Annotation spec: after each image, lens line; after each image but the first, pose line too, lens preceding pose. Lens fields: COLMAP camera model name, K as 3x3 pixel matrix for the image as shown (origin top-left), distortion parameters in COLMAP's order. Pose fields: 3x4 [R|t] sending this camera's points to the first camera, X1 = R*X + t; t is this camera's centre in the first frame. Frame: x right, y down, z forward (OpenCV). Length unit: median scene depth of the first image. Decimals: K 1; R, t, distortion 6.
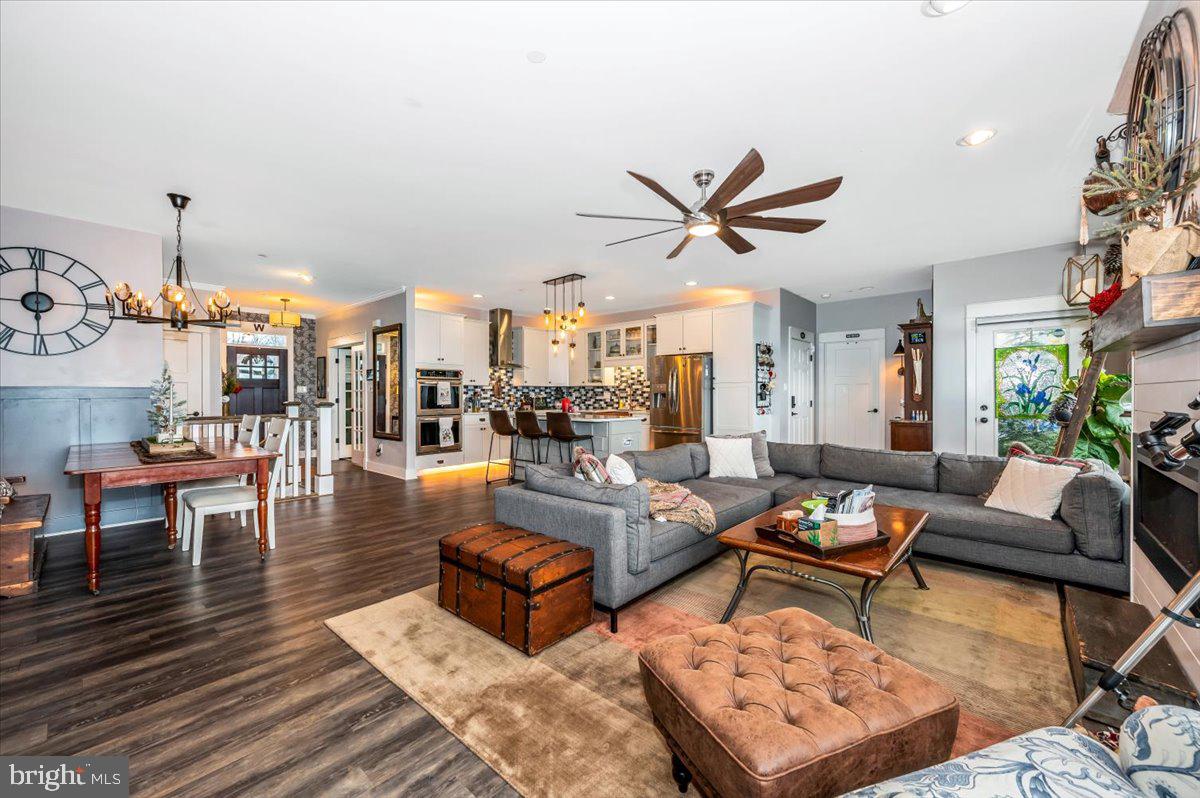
lens RADIAL K [[472.3, 0, 592.5], [0, 472.3, 394.8], [0, 0, 1]] dist [0.005224, -0.000071]
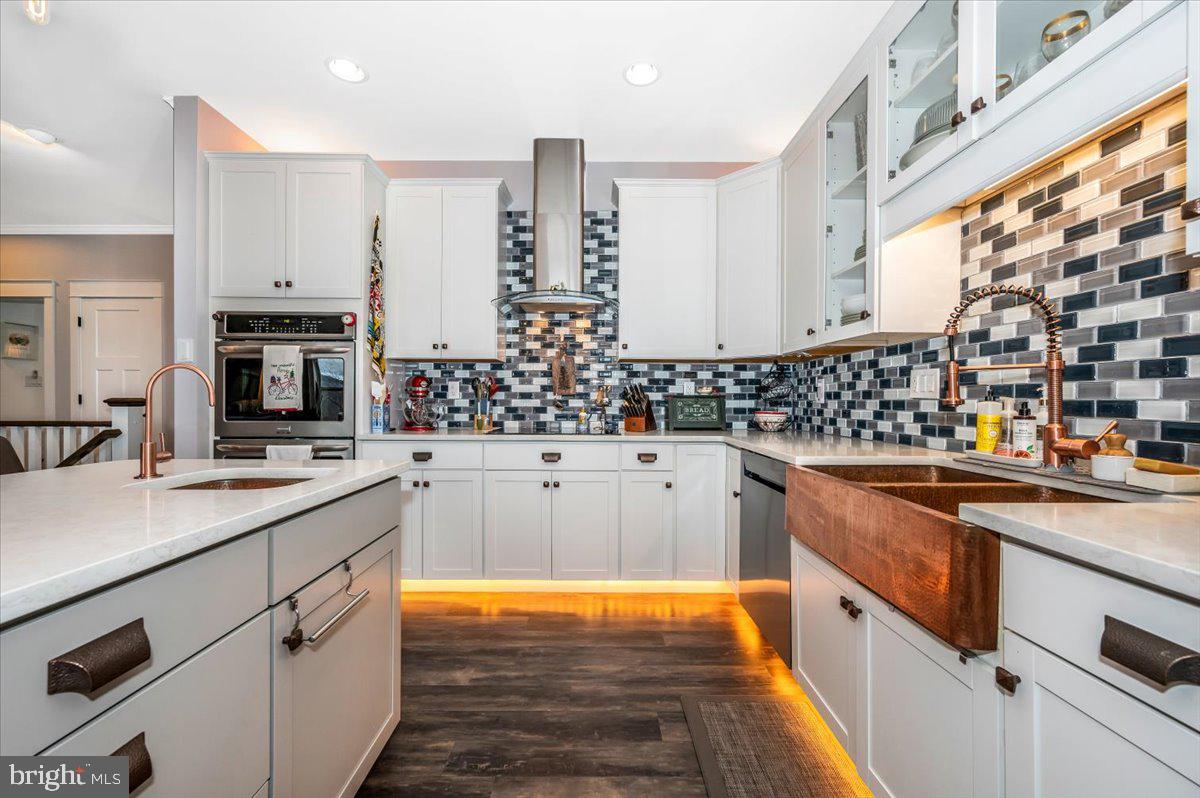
lens RADIAL K [[472.3, 0, 597.6], [0, 472.3, 398.7], [0, 0, 1]] dist [0.005224, -0.000071]
pose [[0.672696, 0.004899, -0.739903, 0.093939], [-0.004408, 0.999987, 0.002614, 0.008972], [0.739906, 0.001503, 0.672708, 0.782998]]
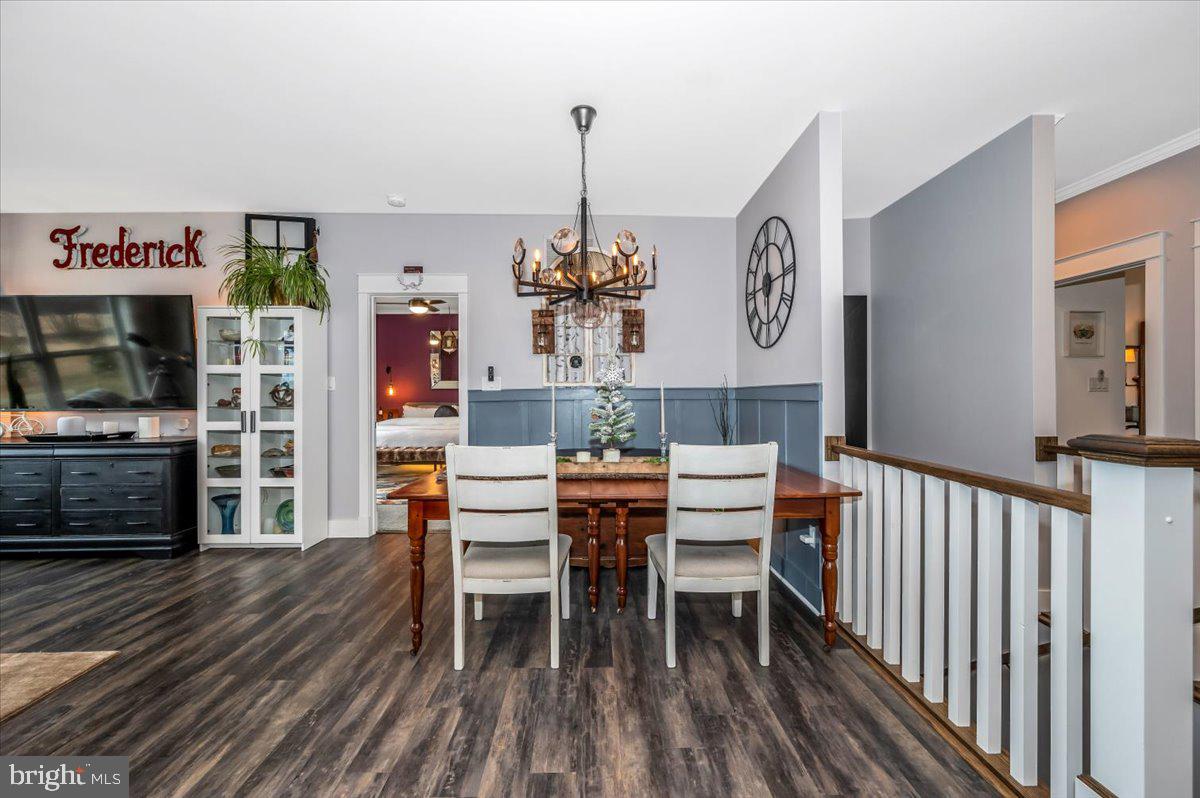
lens RADIAL K [[472.3, 0, 600.5], [0, 472.3, 395.1], [0, 0, 1]] dist [0.005224, -0.000071]
pose [[-0.730052, 0.005926, -0.683366, -0.179591], [0.003839, 0.999982, 0.004570, -0.002389], [0.683381, 0.000713, -0.730062, 0.660781]]
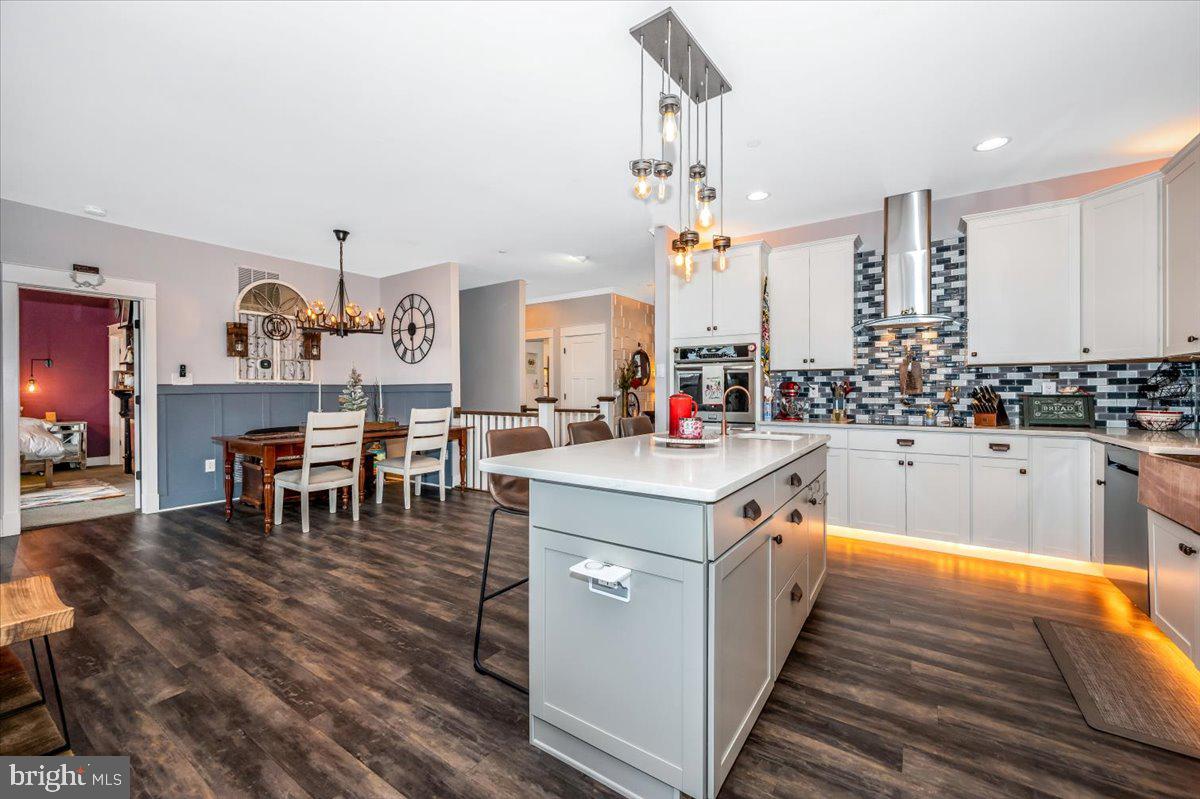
lens RADIAL K [[472.3, 0, 611.0], [0, 472.3, 391.4], [0, 0, 1]] dist [0.005224, -0.000071]
pose [[0.158375, 0.001230, -0.987378, 0.208086], [0.002455, 0.999996, 0.001640, 0.002605], [0.987376, -0.002684, 0.158371, 0.653181]]
